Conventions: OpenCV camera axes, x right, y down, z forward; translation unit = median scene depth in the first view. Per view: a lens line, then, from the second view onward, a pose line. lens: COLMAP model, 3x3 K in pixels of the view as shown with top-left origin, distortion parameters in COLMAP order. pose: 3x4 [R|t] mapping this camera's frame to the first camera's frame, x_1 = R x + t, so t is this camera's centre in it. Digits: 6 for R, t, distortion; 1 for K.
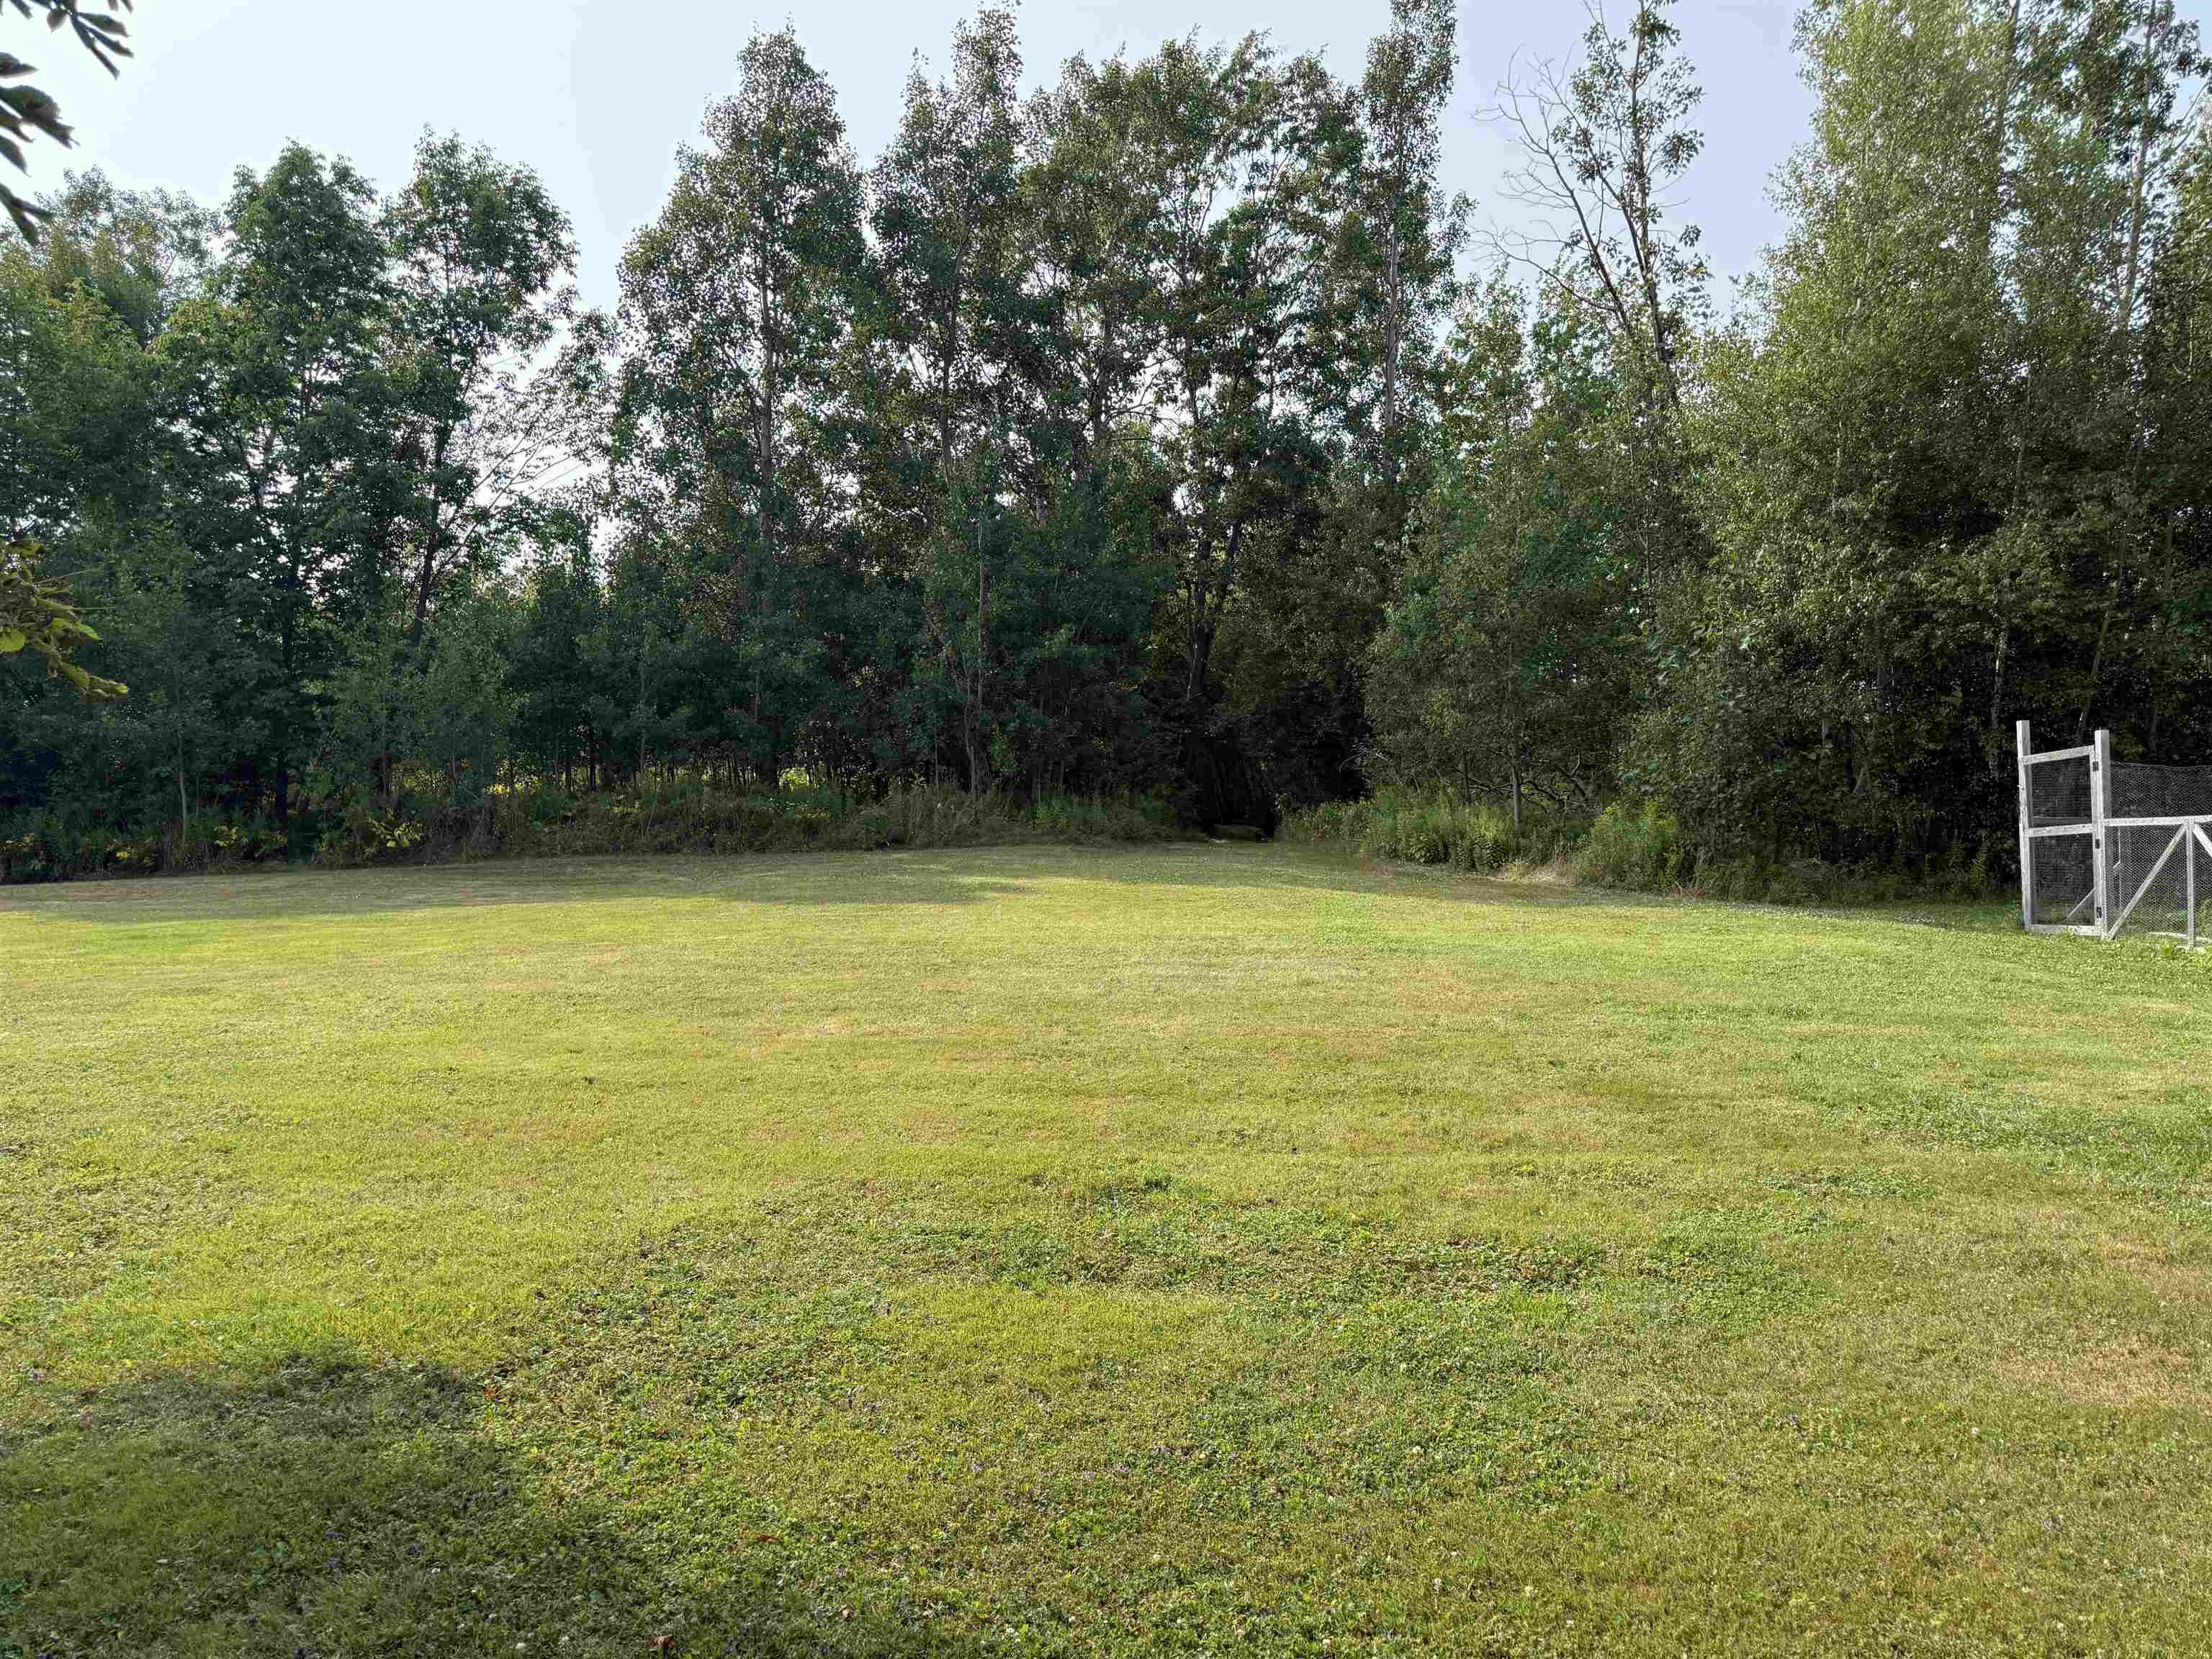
lens RADIAL K [[1564.1, 0, 1106.4], [0, 1564.1, 816.3], [0, 0, 1]] dist [0.046362, -0.041929]
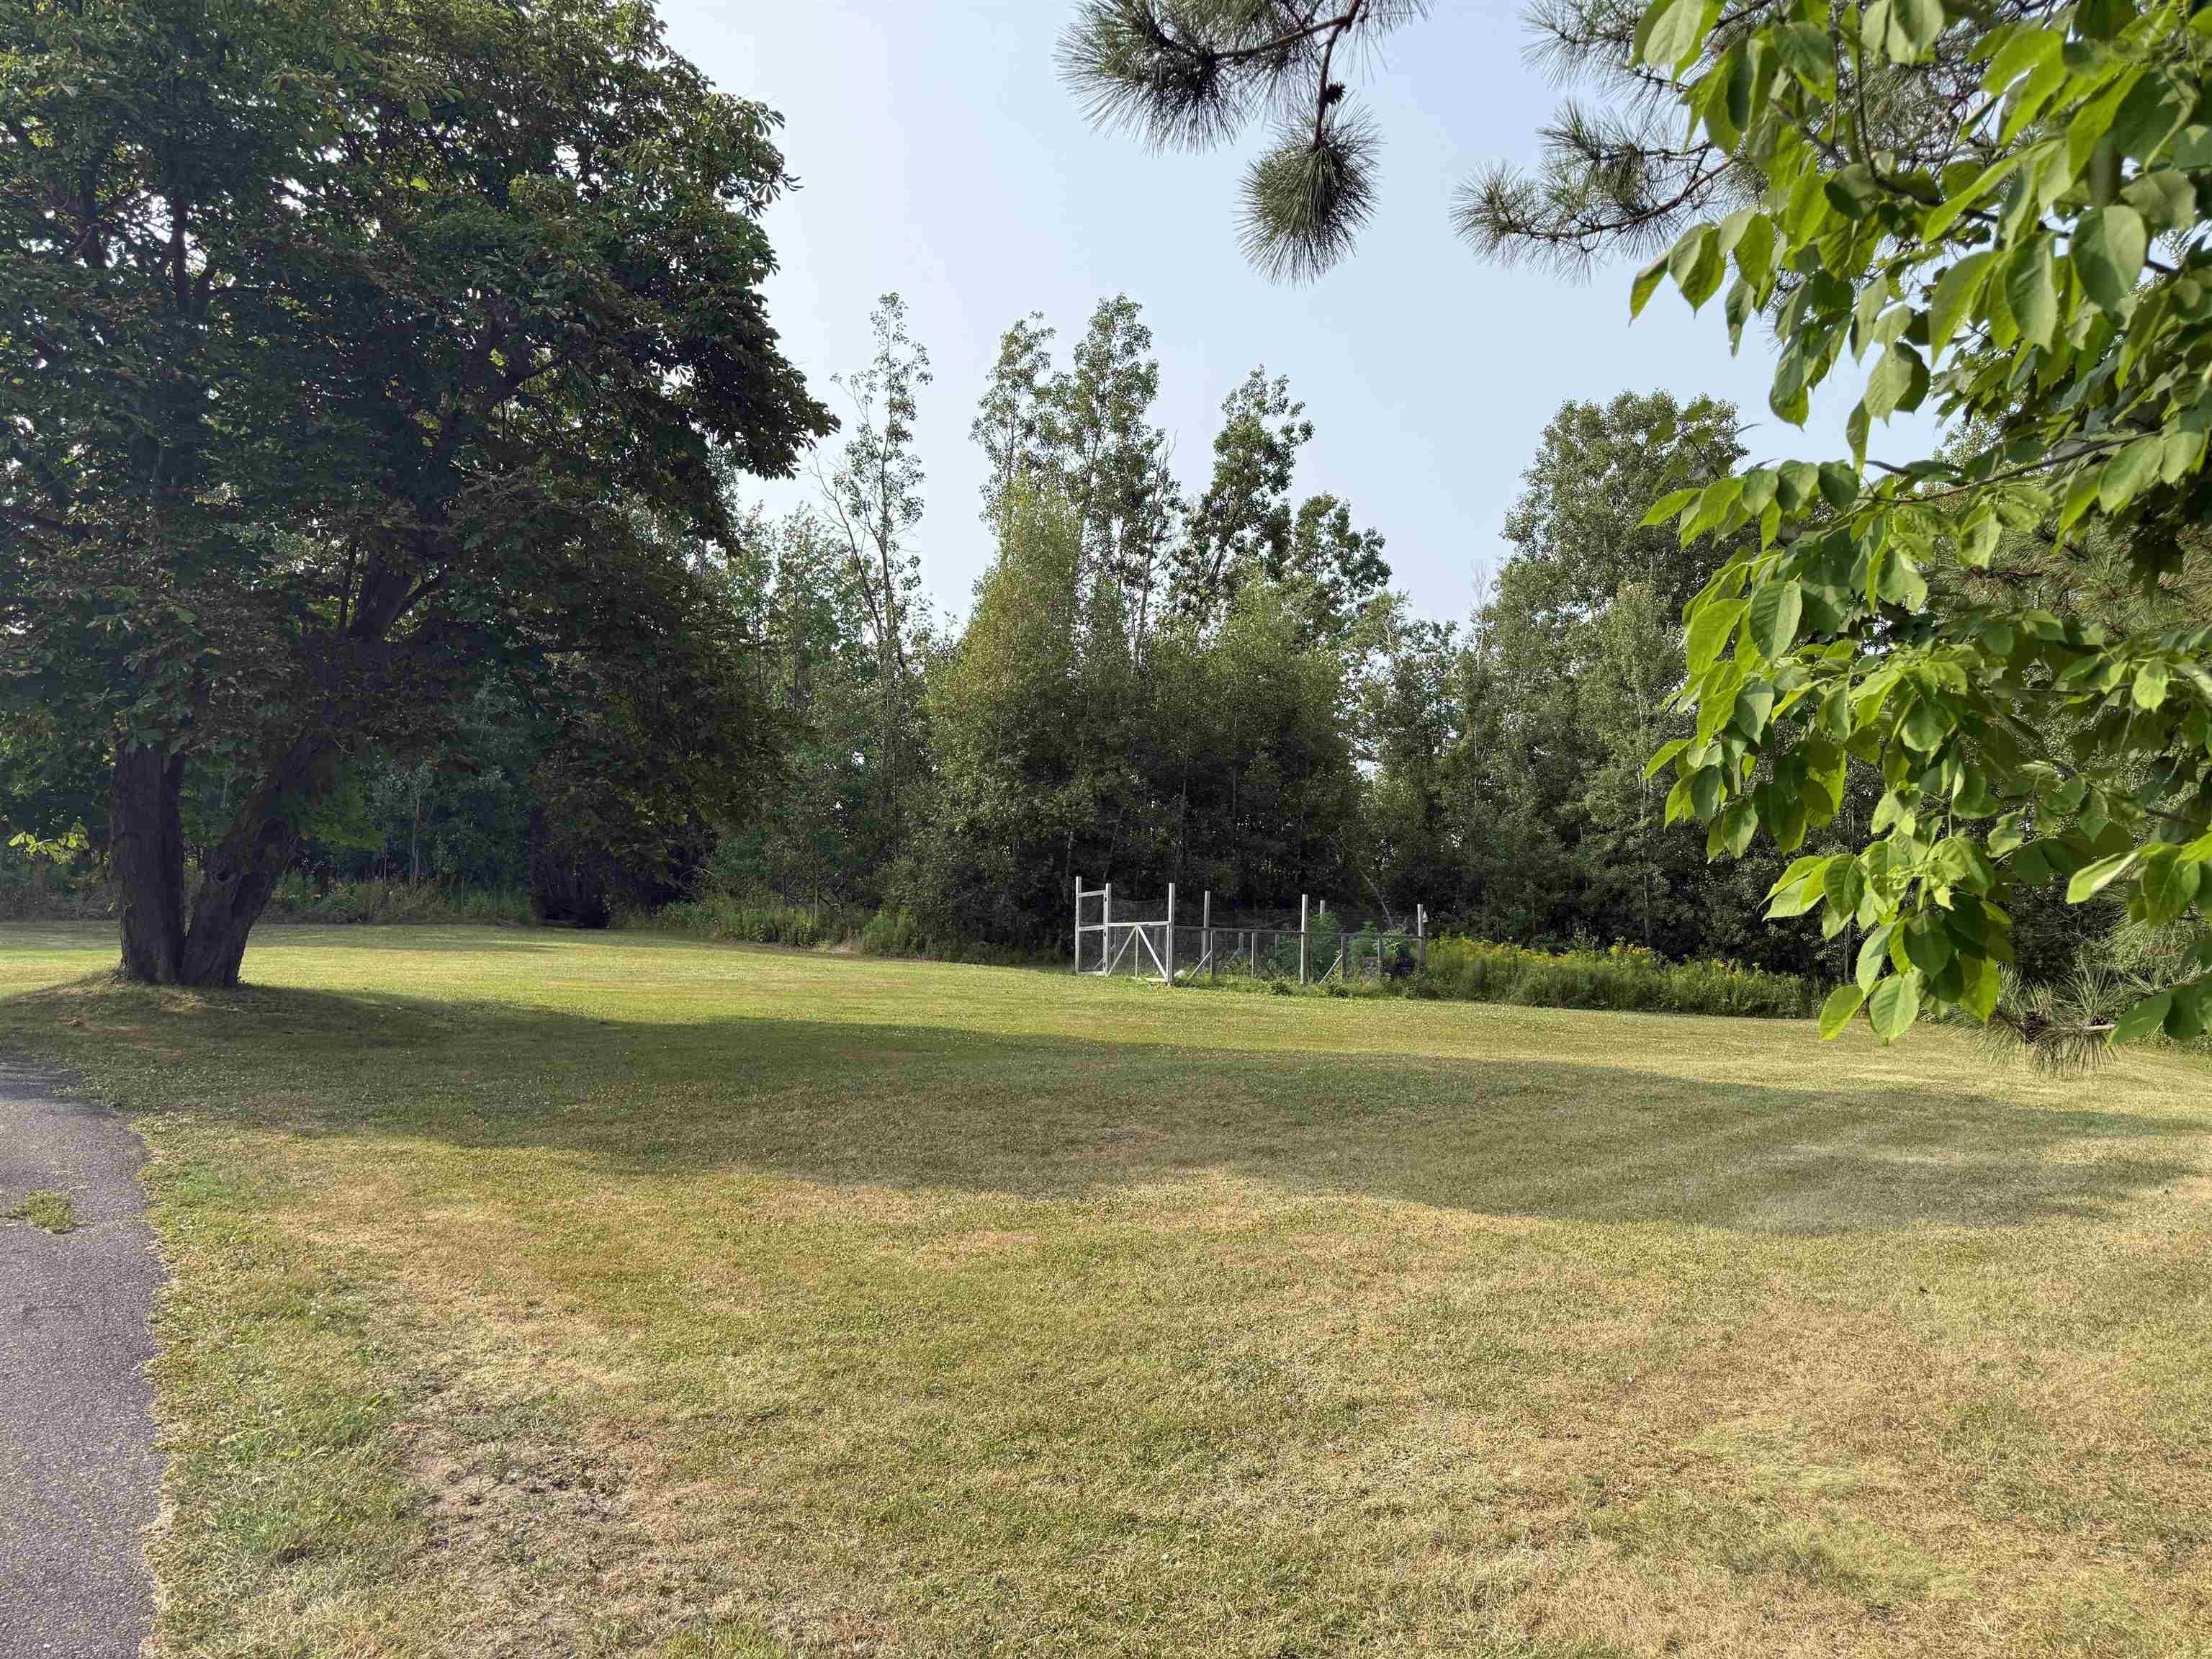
lens RADIAL K [[1564.1, 0, 1106.4], [0, 1564.1, 816.3], [0, 0, 1]] dist [0.046362, -0.041929]
pose [[0.857356, 0.071886, 0.509680, -0.373985], [-0.034102, 0.995957, -0.083107, 0.026119], [-0.513594, 0.053871, 0.856341, -0.662020]]
